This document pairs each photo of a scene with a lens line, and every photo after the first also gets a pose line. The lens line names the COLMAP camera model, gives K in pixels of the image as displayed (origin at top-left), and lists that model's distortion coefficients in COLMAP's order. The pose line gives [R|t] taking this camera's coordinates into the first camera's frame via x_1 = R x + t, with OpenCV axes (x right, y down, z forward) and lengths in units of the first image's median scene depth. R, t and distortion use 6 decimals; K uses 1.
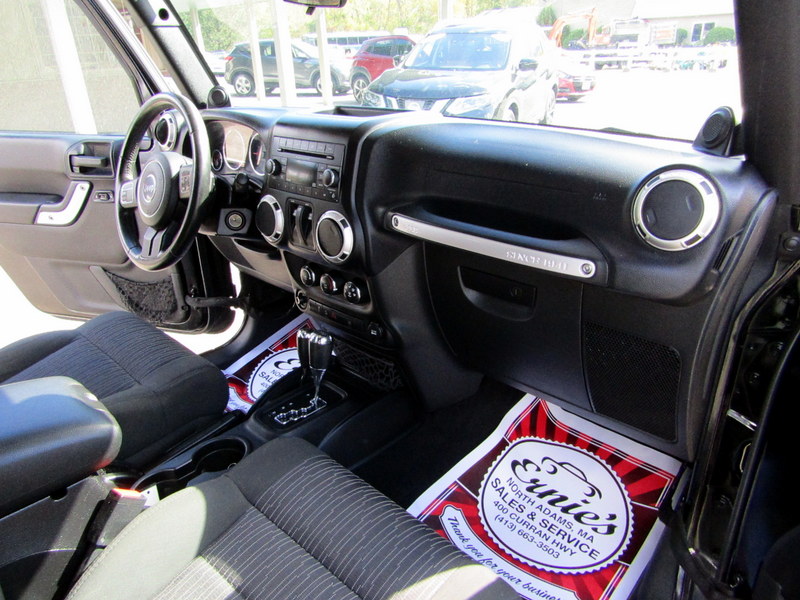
lens RADIAL K [[553.3, 0, 418.1], [0, 553.3, 300.4], [0, 0, 1]] dist [-0.000470, -0.003356]
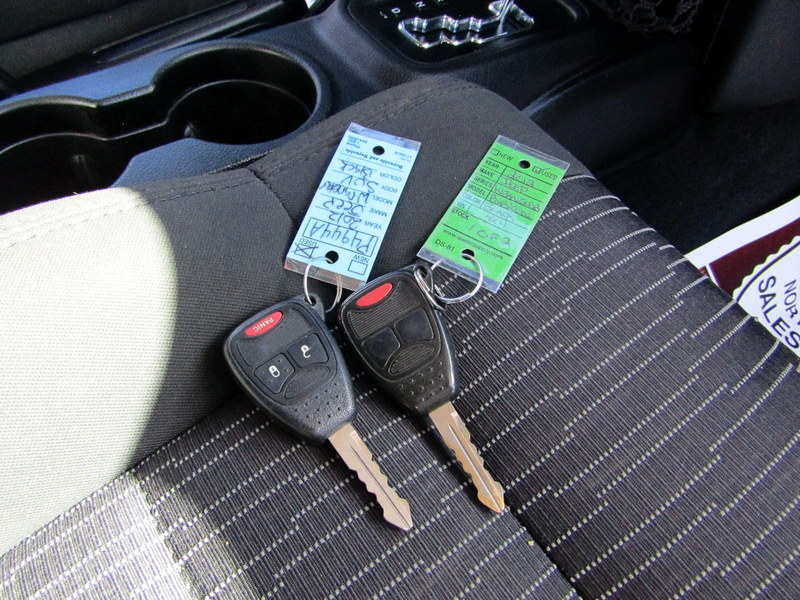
lens RADIAL K [[553.3, 0, 418.1], [0, 553.3, 300.4], [0, 0, 1]] dist [-0.000470, -0.003356]
pose [[0.967756, 0.249513, 0.034505, -0.211941], [-0.228059, 0.809785, 0.540590, 0.158279], [0.106943, -0.531029, 0.840578, 0.599481]]
